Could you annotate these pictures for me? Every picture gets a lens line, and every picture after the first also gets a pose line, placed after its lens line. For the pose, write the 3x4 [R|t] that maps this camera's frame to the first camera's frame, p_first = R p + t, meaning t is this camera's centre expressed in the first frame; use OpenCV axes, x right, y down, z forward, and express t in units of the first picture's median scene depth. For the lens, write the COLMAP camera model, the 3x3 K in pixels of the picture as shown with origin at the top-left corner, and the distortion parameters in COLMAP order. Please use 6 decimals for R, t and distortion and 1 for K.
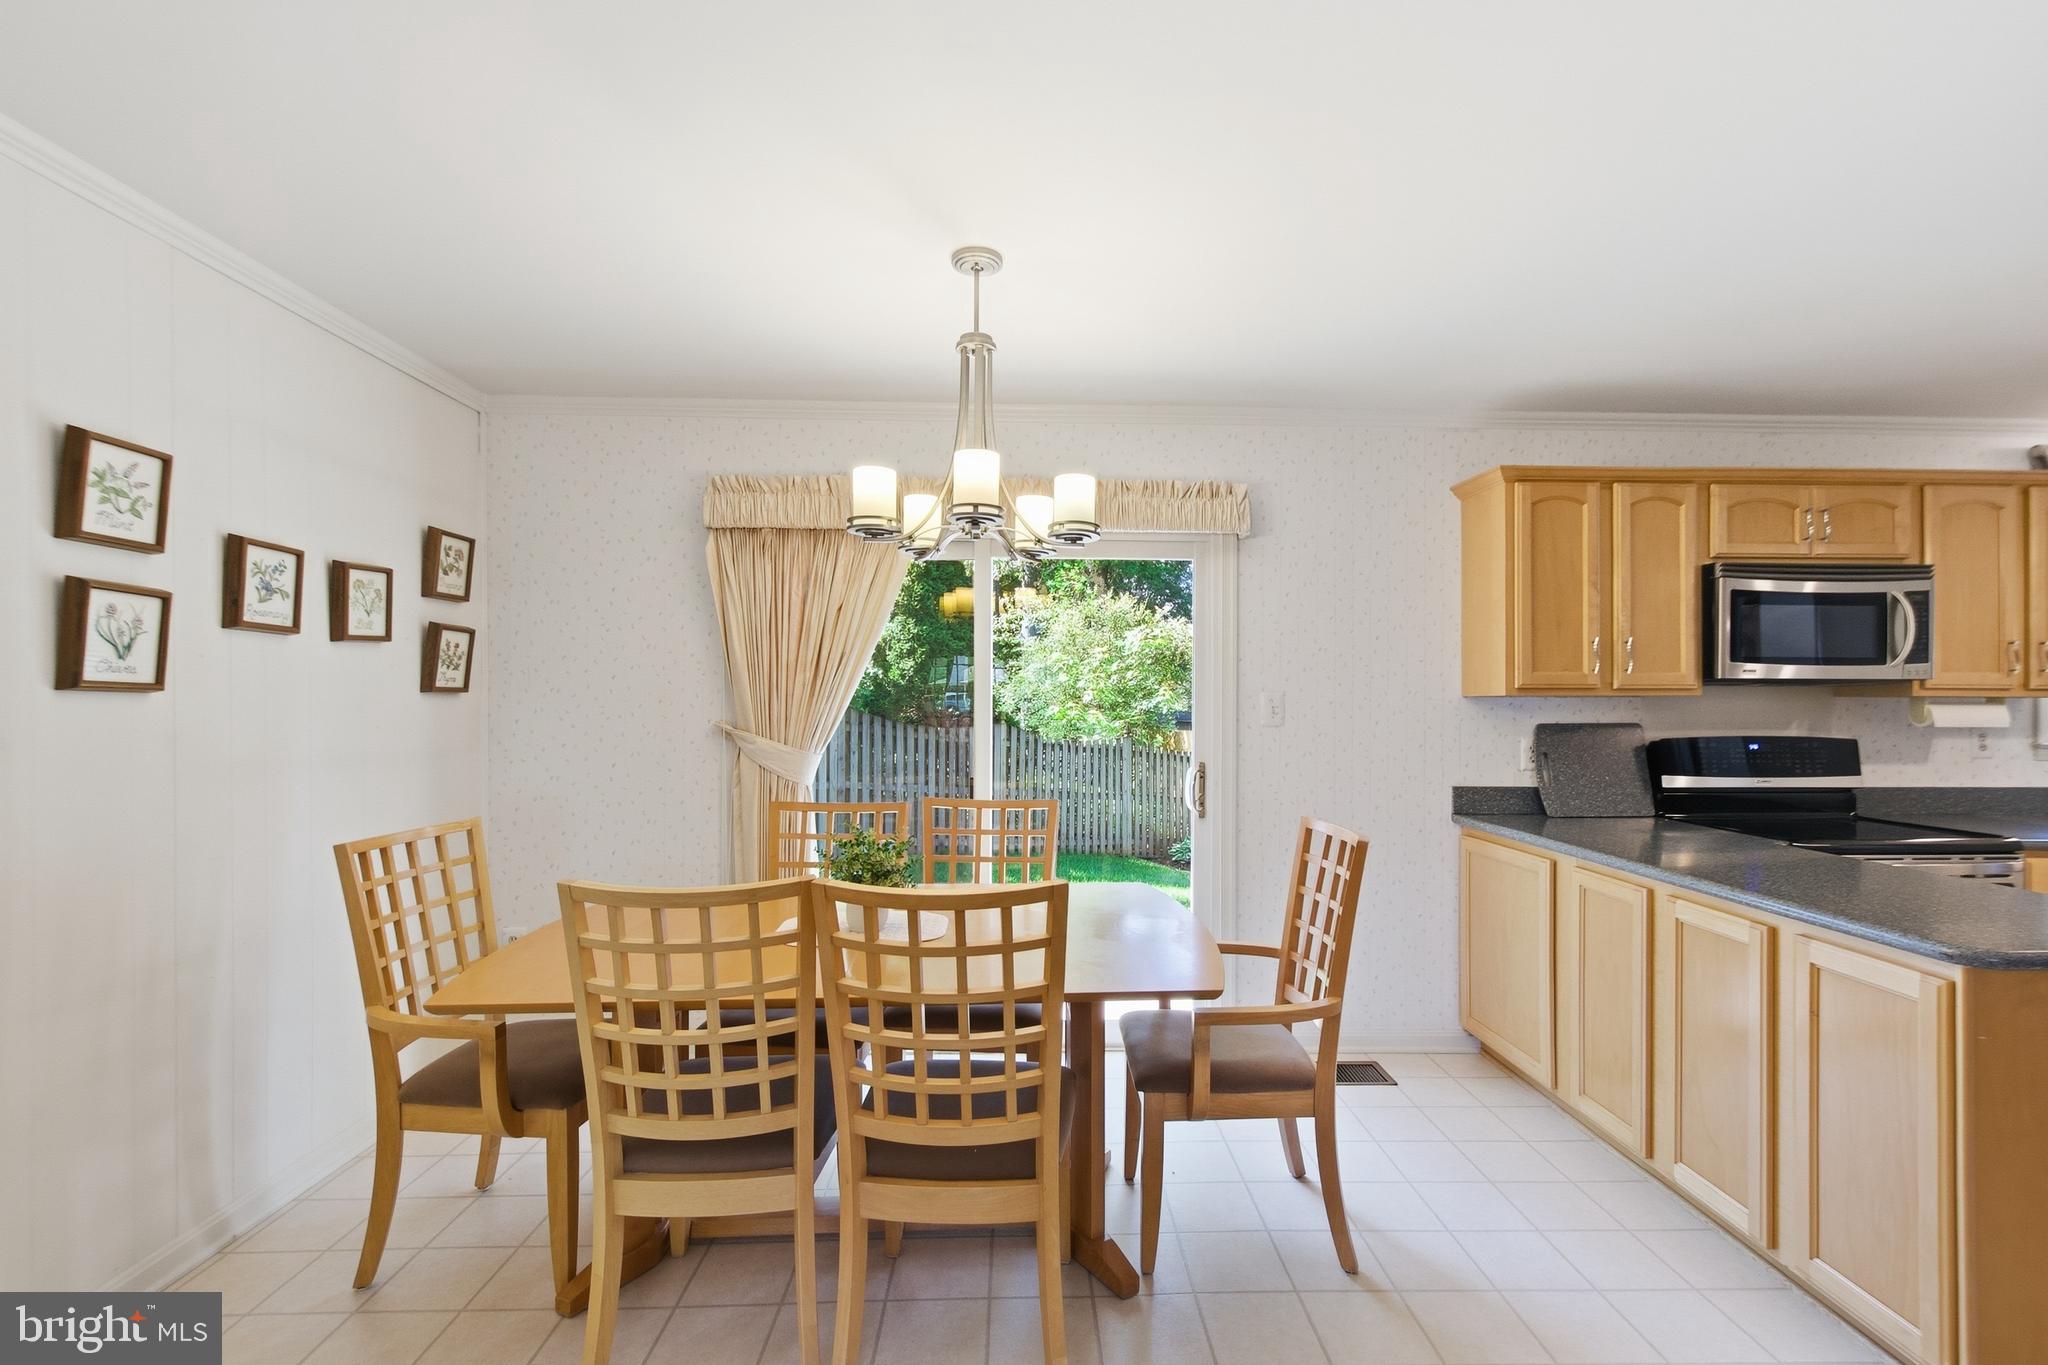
lens RADIAL K [[909.1, 0, 1043.9], [0, 909.1, 696.8], [0, 0, 1]] dist [0.001176, -0.000202]
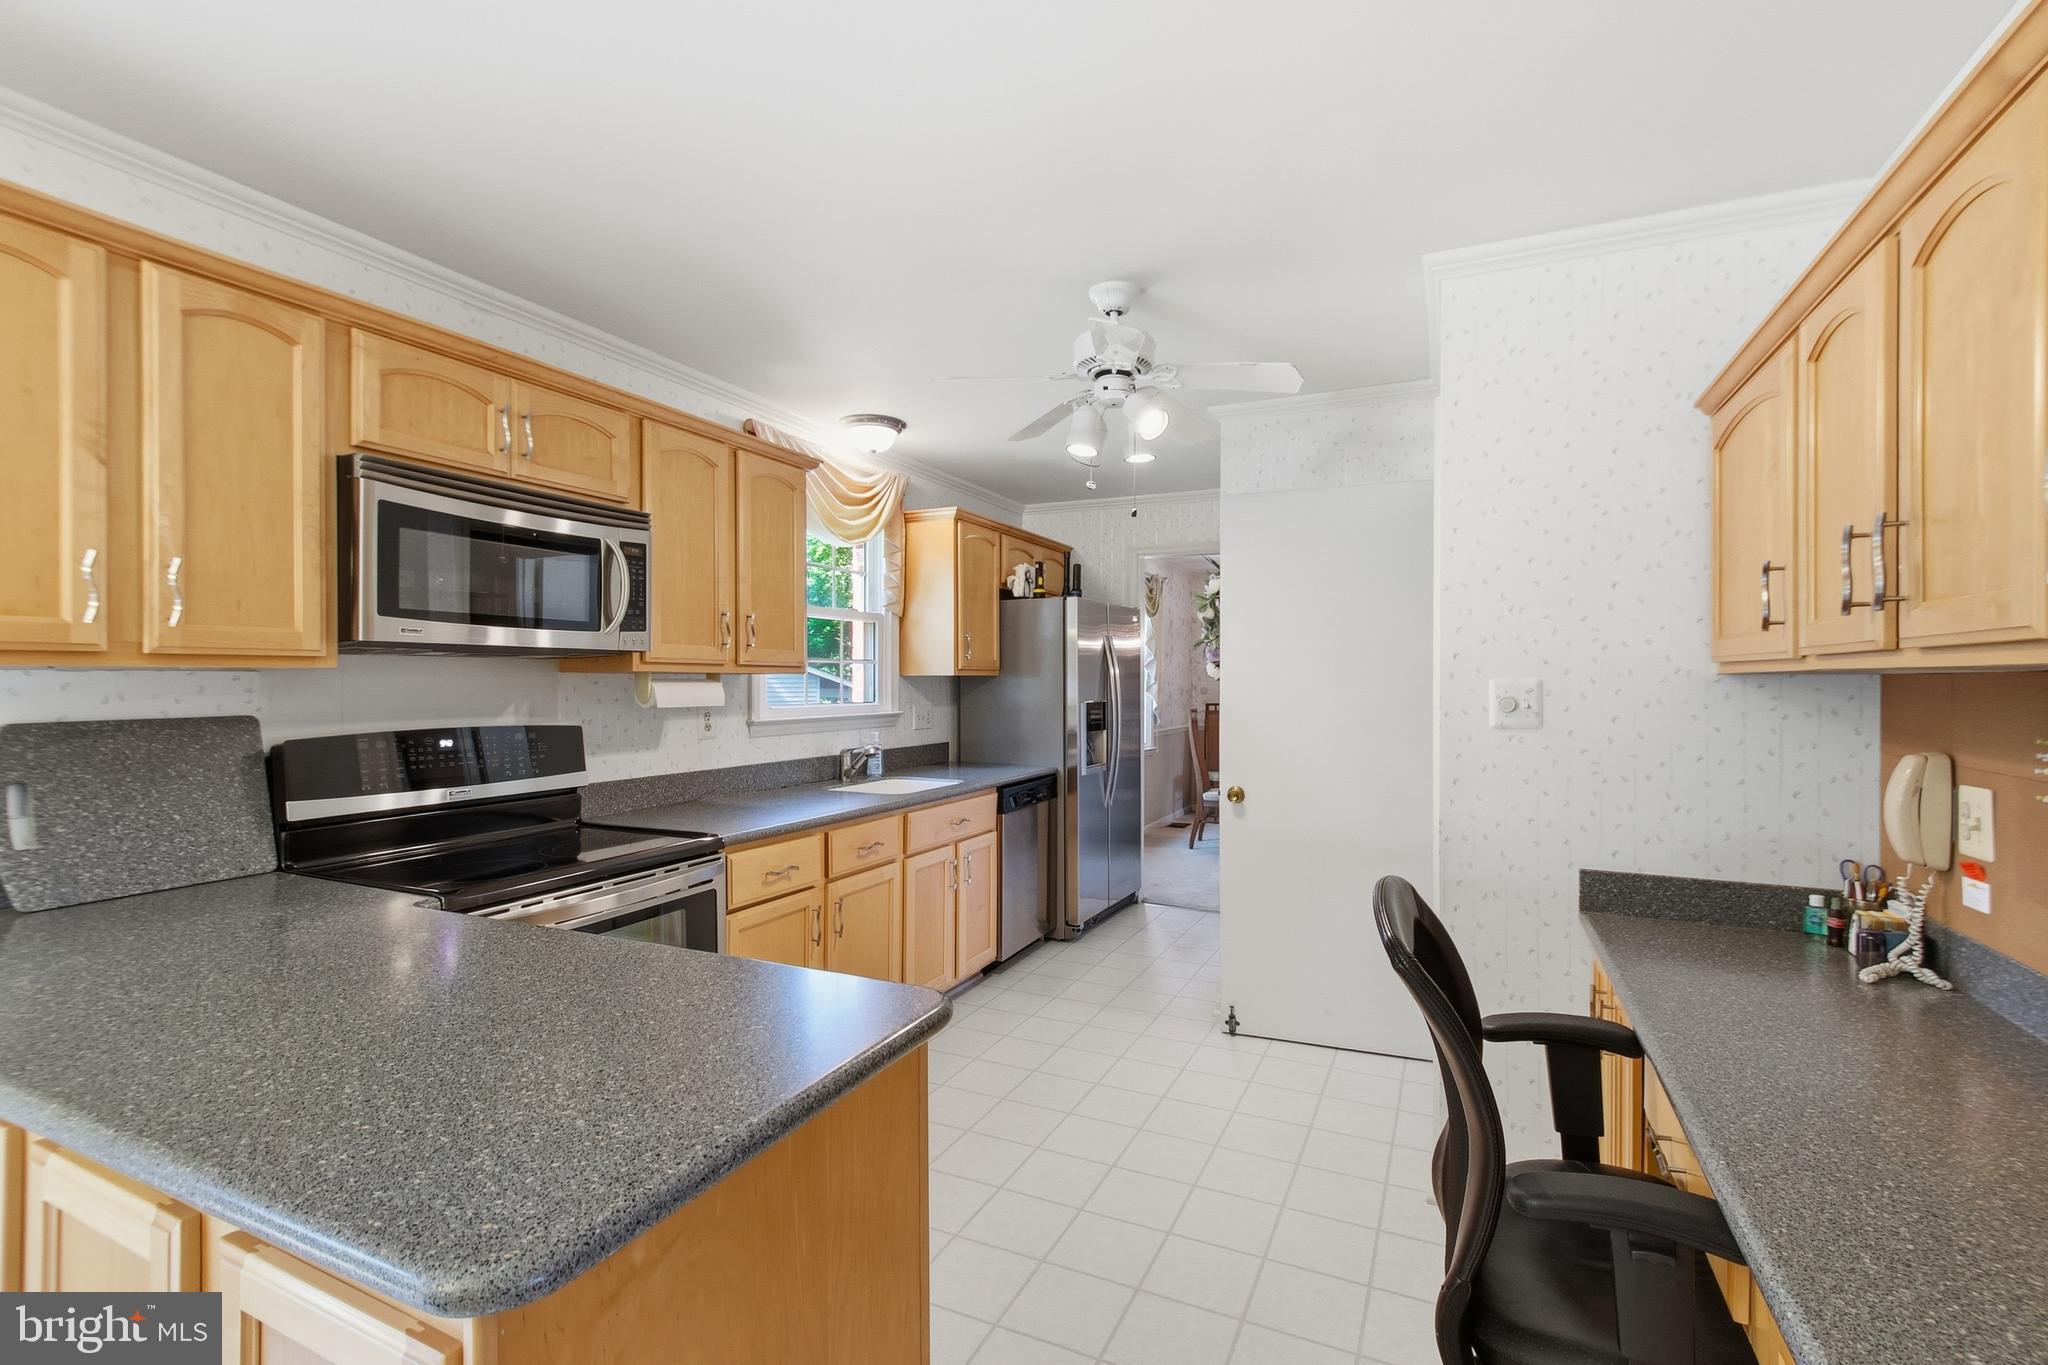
lens RADIAL K [[904.9, 0, 1047.7], [0, 904.9, 682.4], [0, 0, 1]] dist [0.001842, -0.000302]
pose [[0.443891, -0.004549, 0.896069, 0.390931], [-0.000505, 0.999986, 0.005327, 0.004547], [-0.896081, -0.002817, 0.443882, 0.302055]]
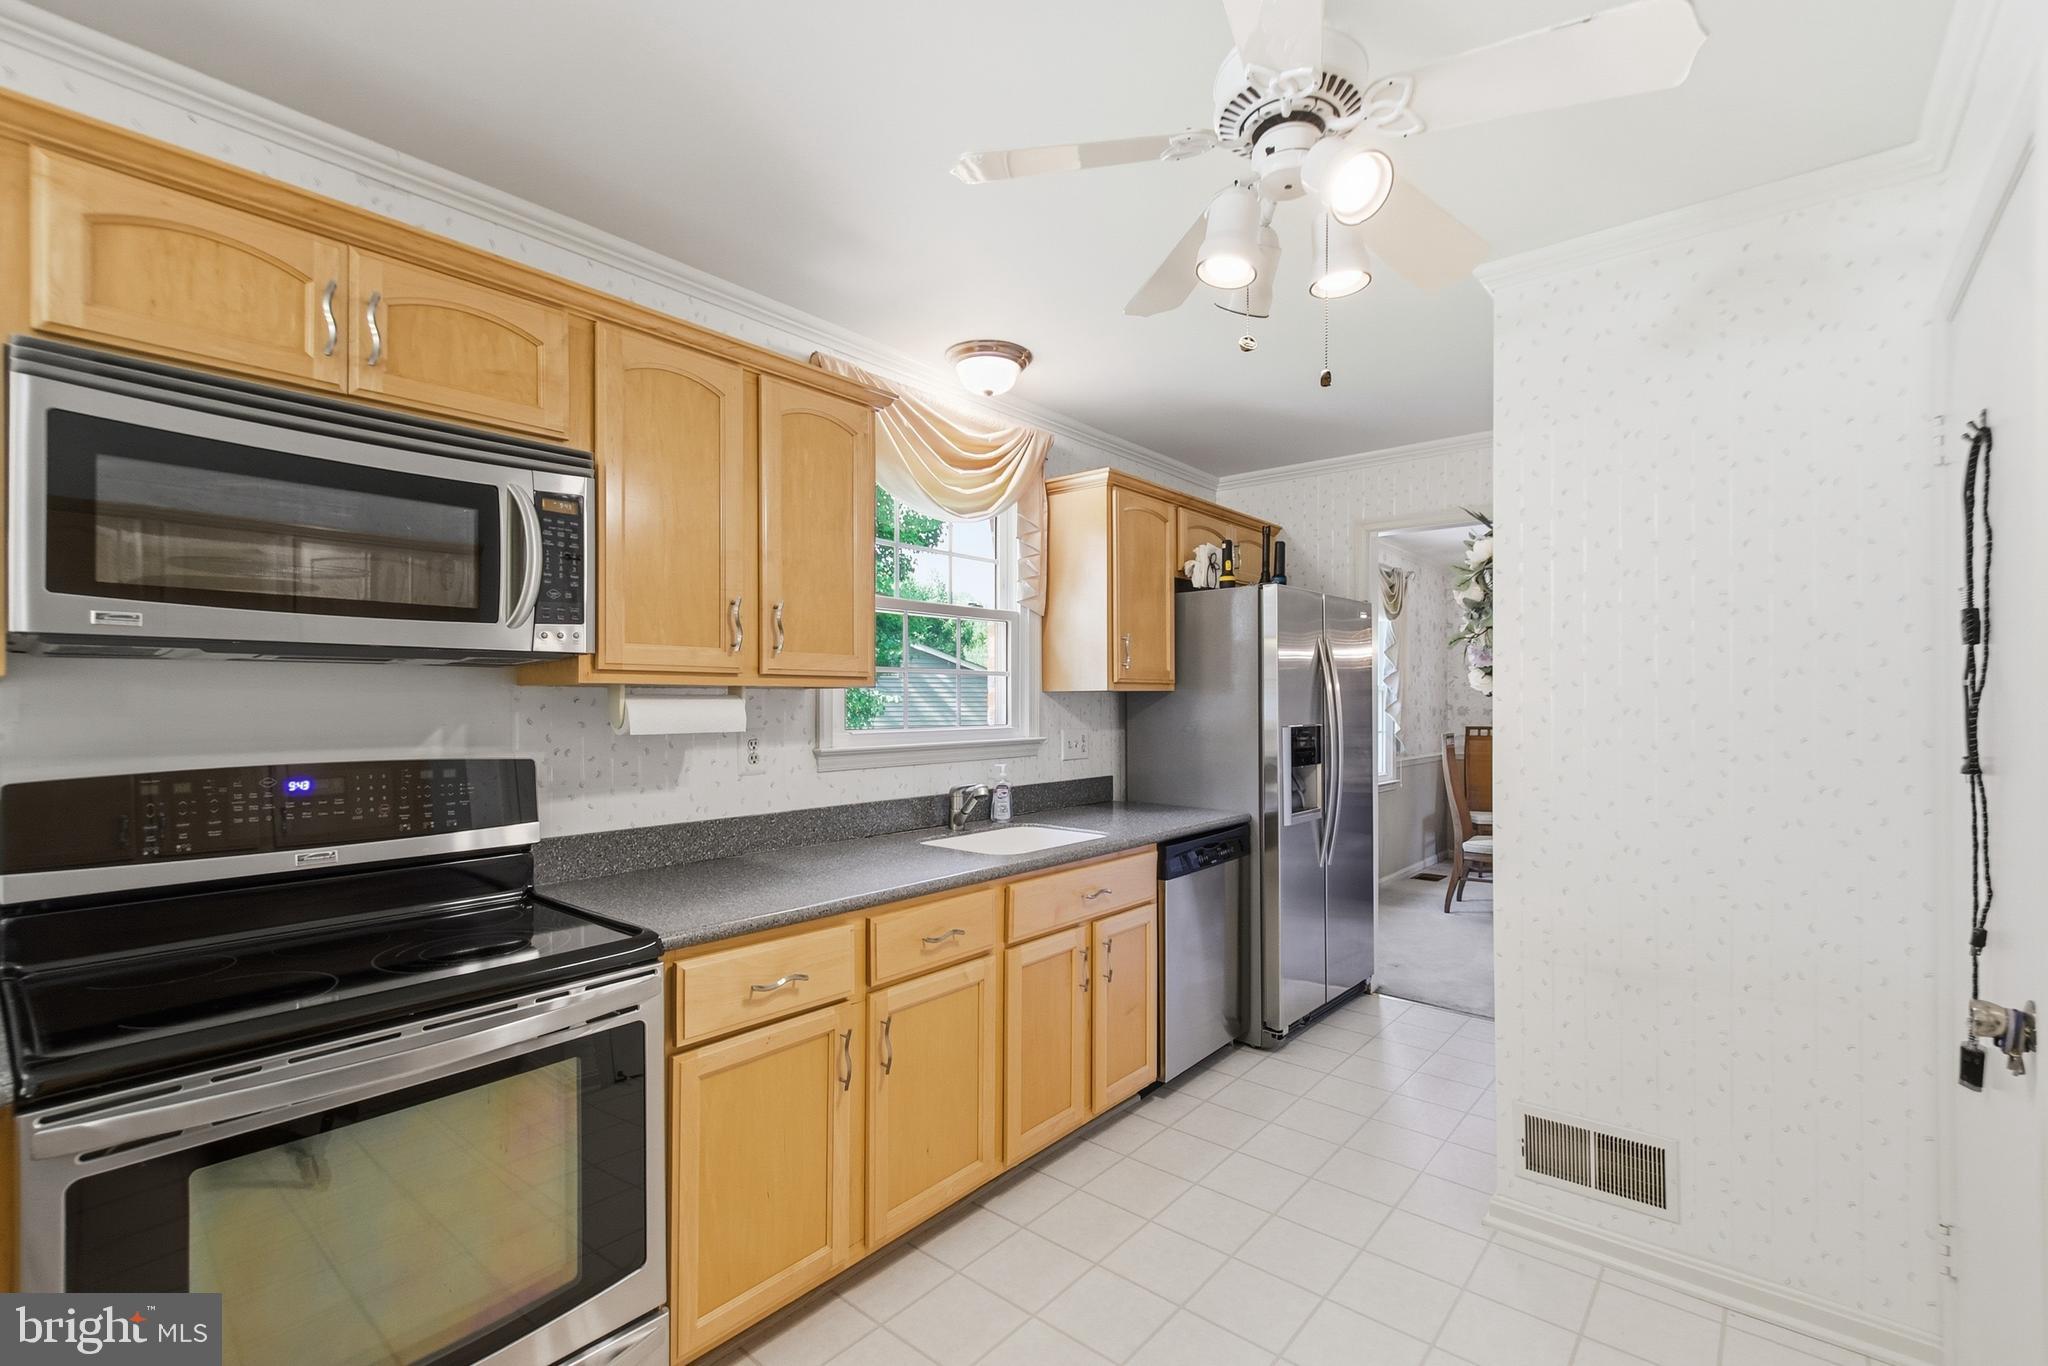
lens RADIAL K [[904.2, 0, 1042.9], [0, 904.2, 695.9], [0, 0, 1]] dist [0.003561, -0.000032]
pose [[0.660679, -0.000918, 0.750668, 0.727737], [0.002849, 0.999995, -0.001284, 0.008946], [-0.750663, 0.002987, 0.660679, 0.406286]]
